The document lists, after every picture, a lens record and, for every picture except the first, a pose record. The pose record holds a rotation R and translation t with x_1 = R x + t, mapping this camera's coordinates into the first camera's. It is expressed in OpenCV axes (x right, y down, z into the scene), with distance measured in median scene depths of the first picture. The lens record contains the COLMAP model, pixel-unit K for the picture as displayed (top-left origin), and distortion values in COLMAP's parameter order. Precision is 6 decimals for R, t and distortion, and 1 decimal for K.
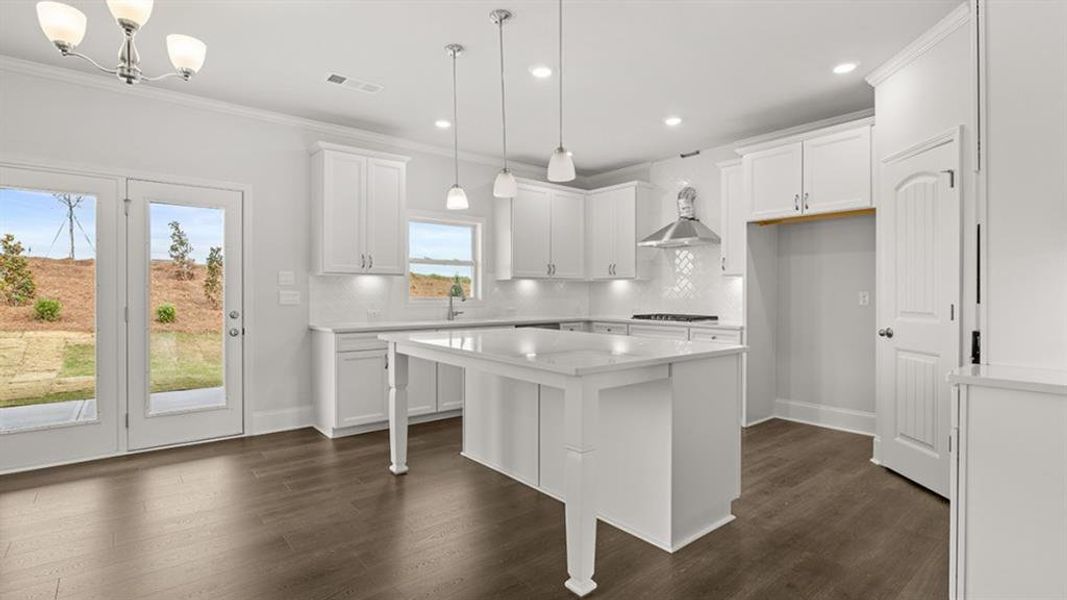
lens RADIAL K [[498.5, 0, 535.6], [0, 498.5, 296.8], [0, 0, 1]] dist [0.002008, 0.000154]
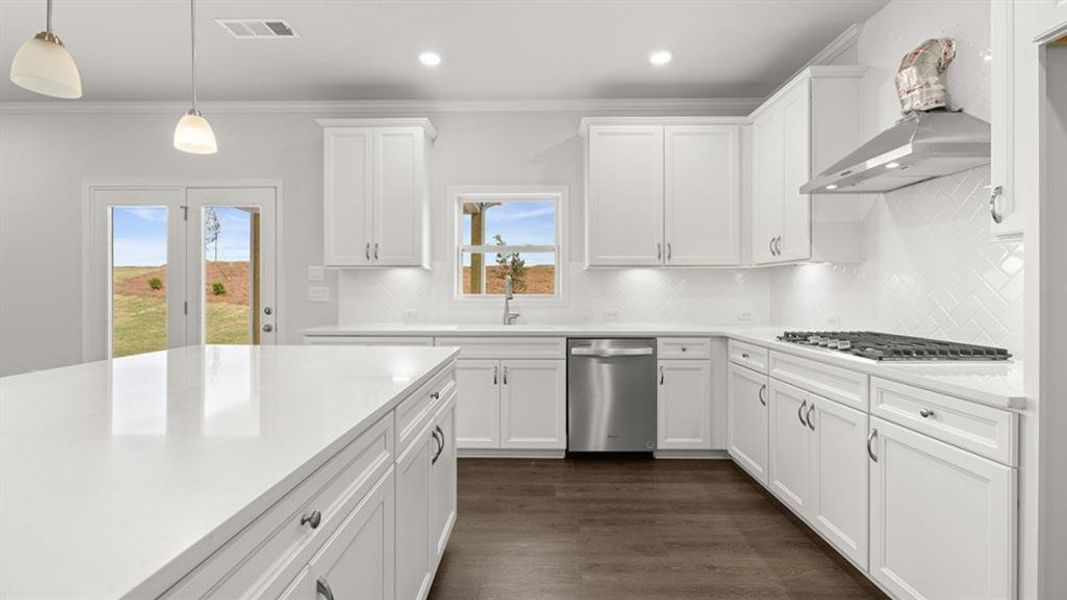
lens RADIAL K [[449.8, 0, 535.4], [0, 449.8, 290.4], [0, 0, 1]] dist [0.000815, 0.000064]
pose [[0.764125, -0.000012, -0.645068, 0.341338], [-0.003583, 0.999984, -0.004263, -0.002820], [0.645058, 0.005569, 0.764113, 0.563009]]
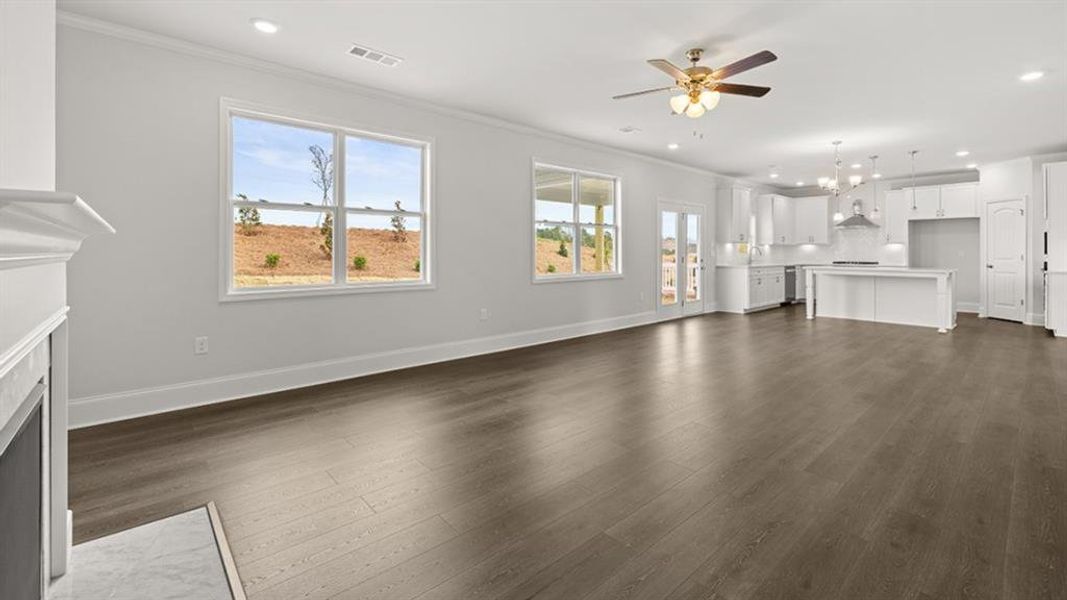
lens RADIAL K [[449.8, 0, 525.3], [0, 449.8, 260.1], [0, 0, 1]] dist [0.000815, 0.000064]
pose [[0.999439, -0.000903, 0.033466, -1.294858], [0.000520, 0.999934, 0.011449, 0.007418], [-0.033474, -0.011425, 0.999374, -0.923463]]
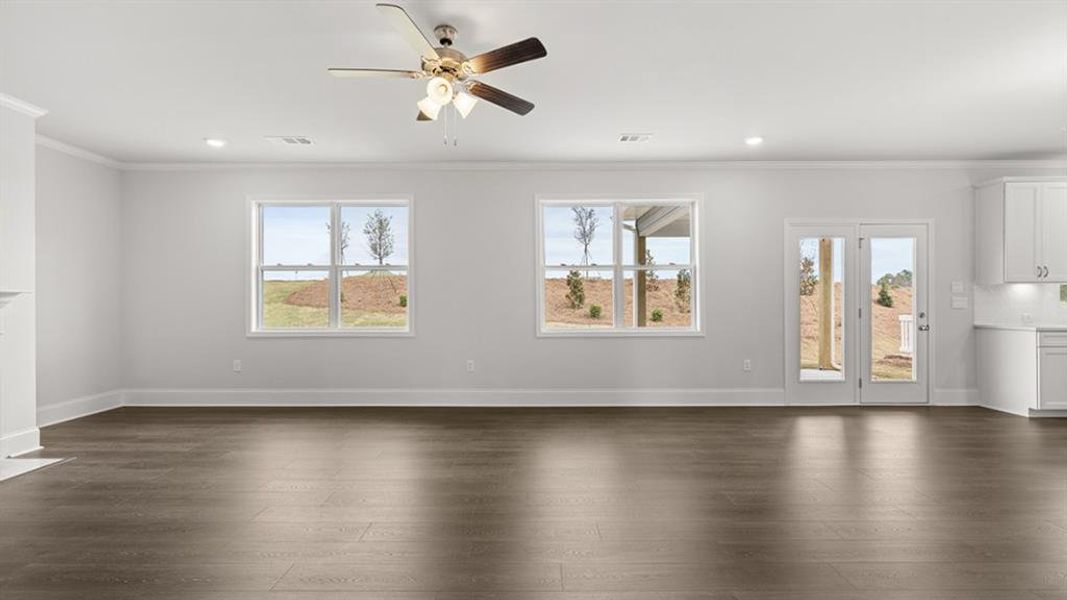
lens RADIAL K [[449.8, 0, 540.0], [0, 449.8, 302.1], [0, 0, 1]] dist [0.000815, 0.000064]
pose [[0.769975, -0.001773, -0.638071, -0.538662], [-0.000844, 0.999992, -0.003797, 0.005535], [0.638073, 0.003462, 0.769968, -0.533810]]
